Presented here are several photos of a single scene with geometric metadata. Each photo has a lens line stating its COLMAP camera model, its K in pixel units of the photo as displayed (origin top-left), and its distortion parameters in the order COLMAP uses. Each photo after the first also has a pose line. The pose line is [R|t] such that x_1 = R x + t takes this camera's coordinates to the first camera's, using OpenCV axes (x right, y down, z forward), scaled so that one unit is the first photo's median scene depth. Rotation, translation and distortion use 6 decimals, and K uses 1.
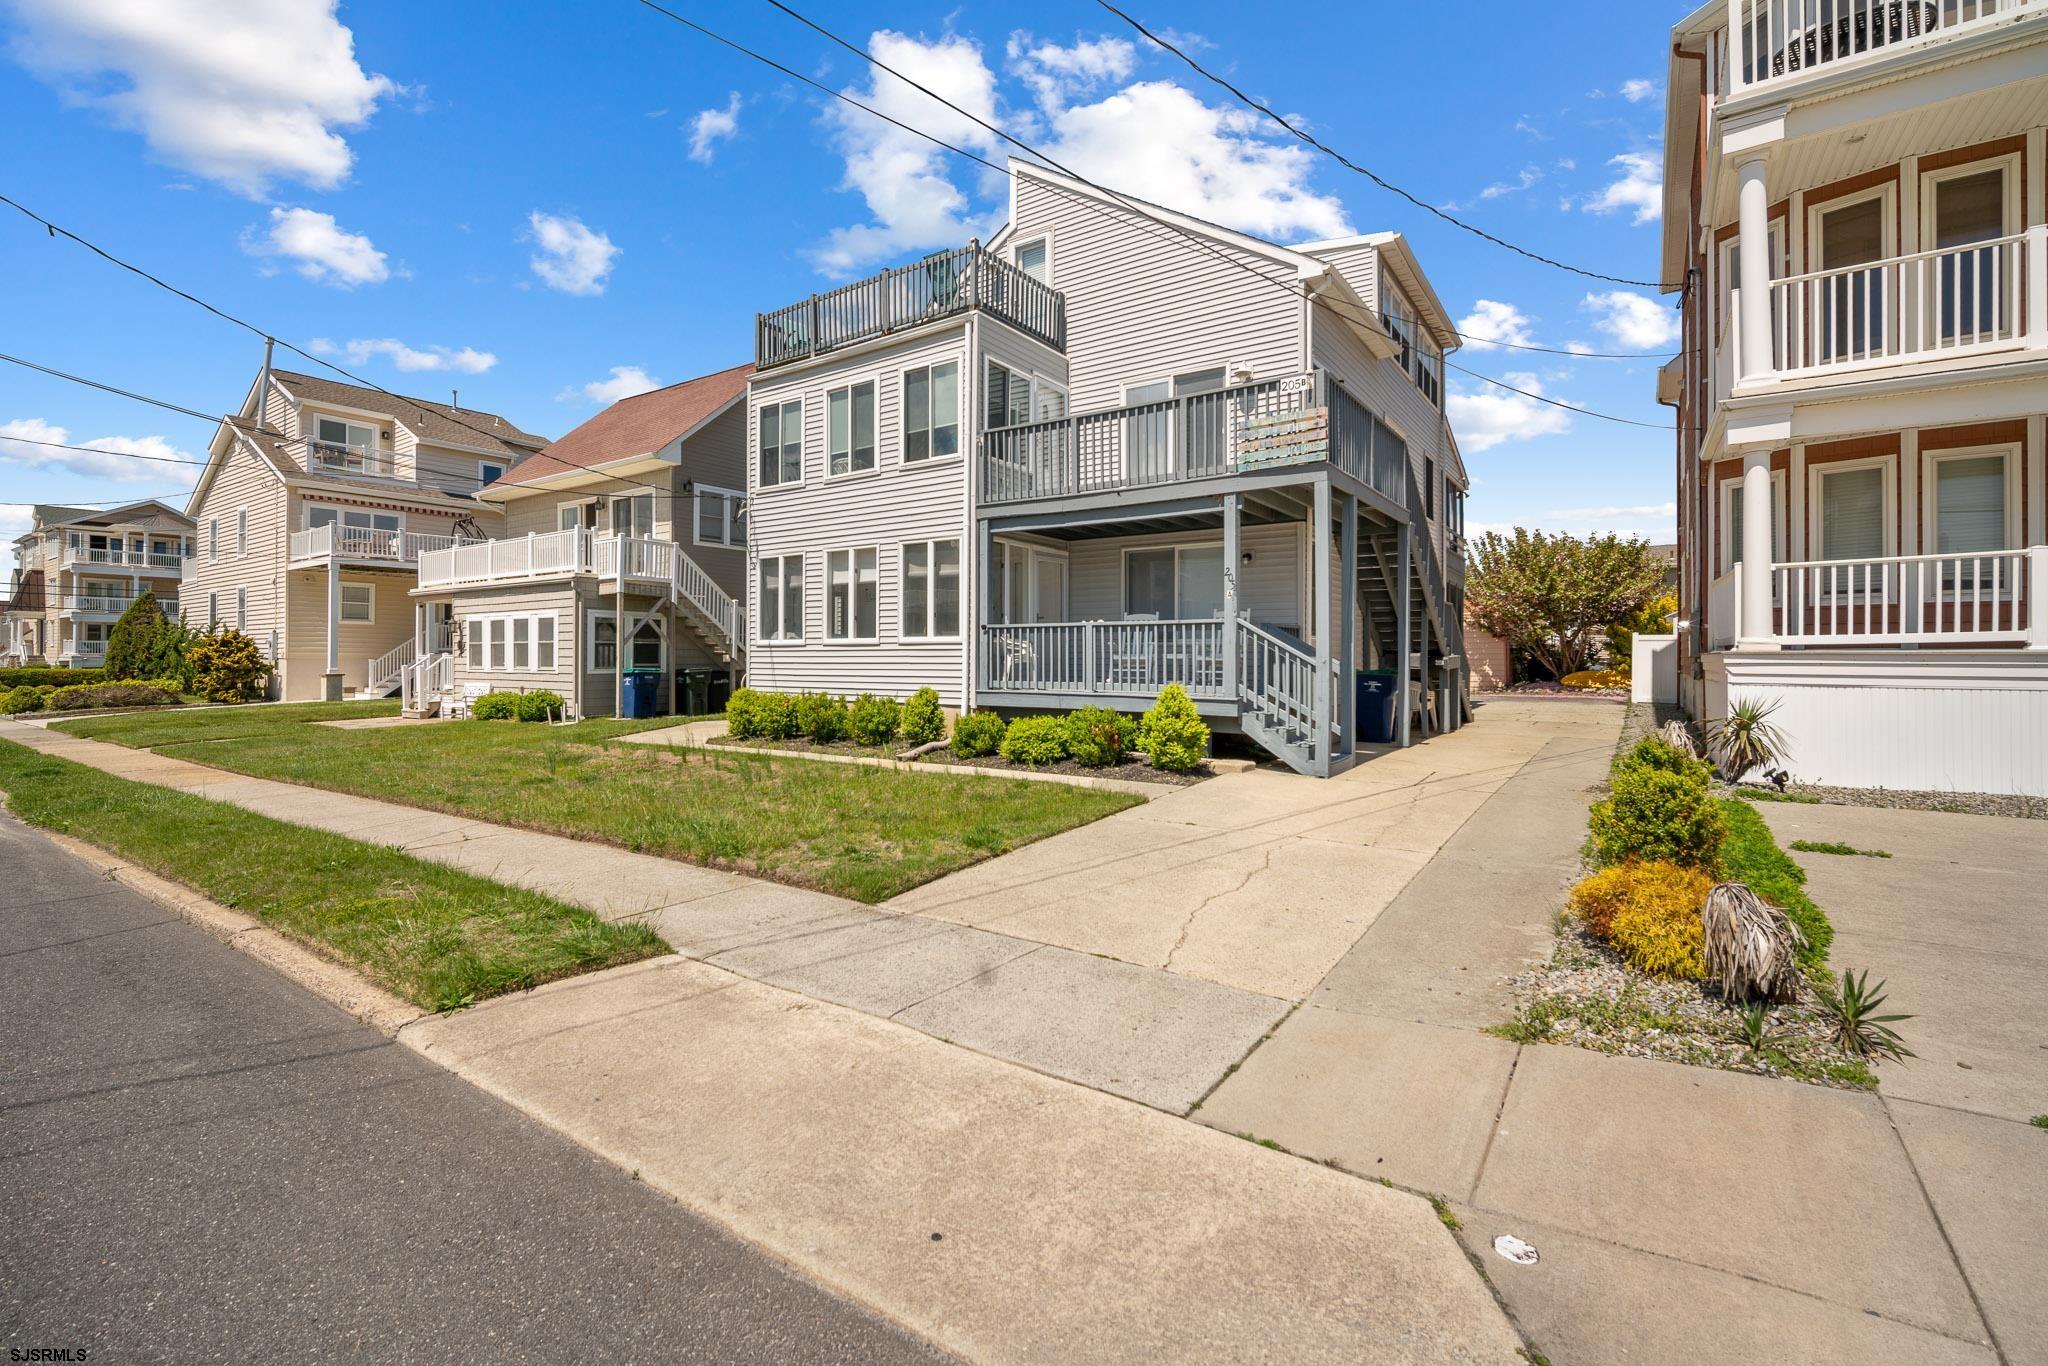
lens RADIAL K [[884.6, 0, 1019.1], [0, 884.6, 650.5], [0, 0, 1]] dist [-0.003978, -0.000565]
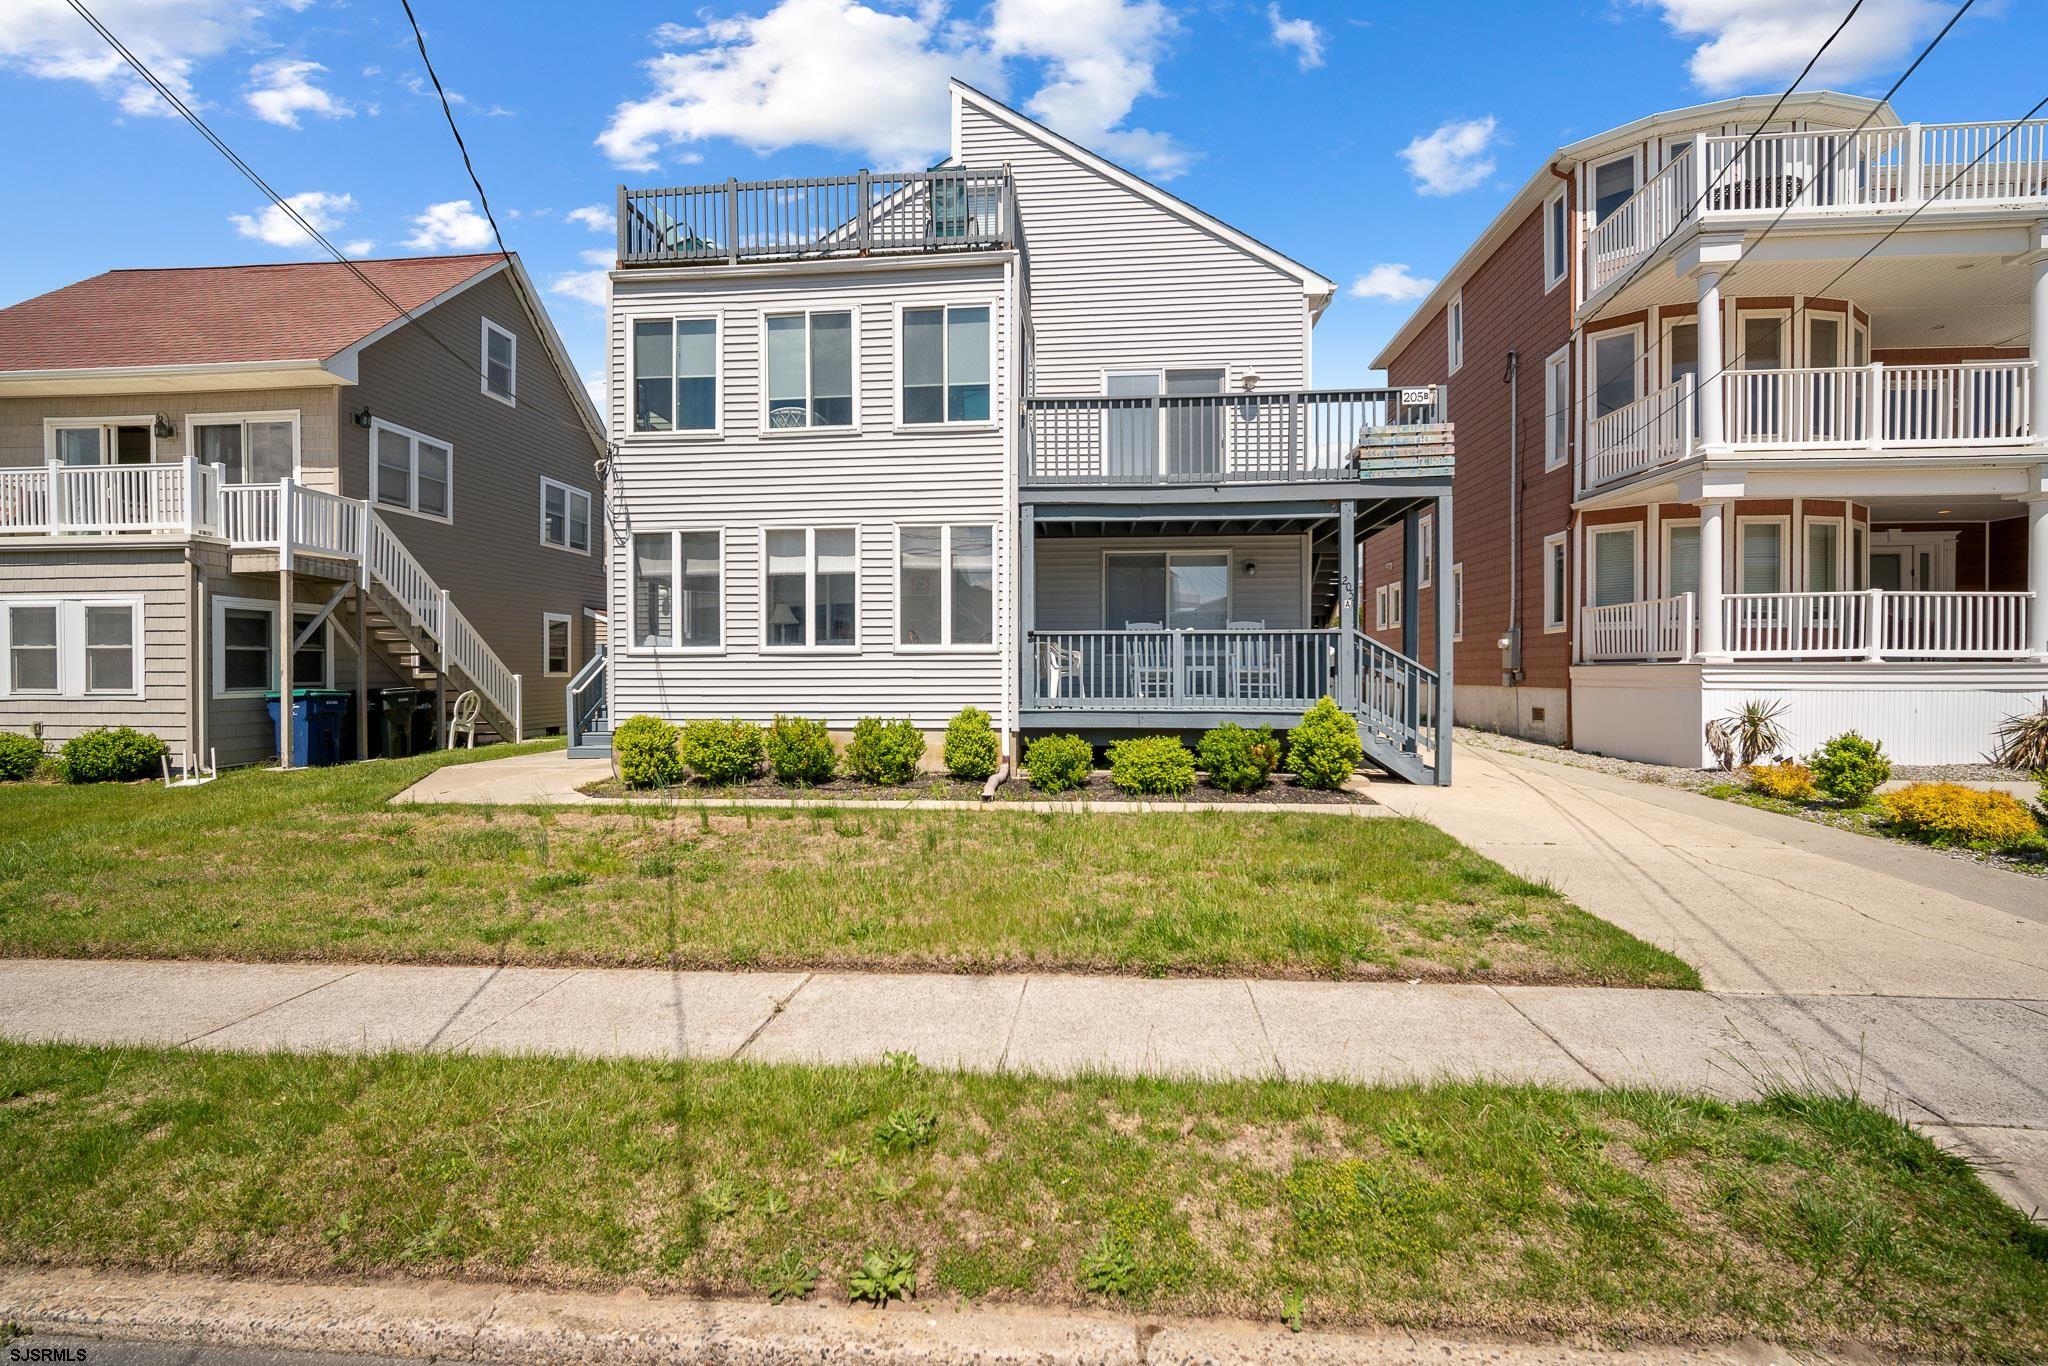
lens RADIAL K [[879.7, 0, 1037.9], [0, 879.7, 678.1], [0, 0, 1]] dist [-0.002450, -0.000978]
pose [[0.867547, -0.005558, 0.497324, -0.420306], [-0.000747, 0.999922, 0.012479, 0.004797], [-0.497355, -0.011198, 0.867475, 0.259109]]
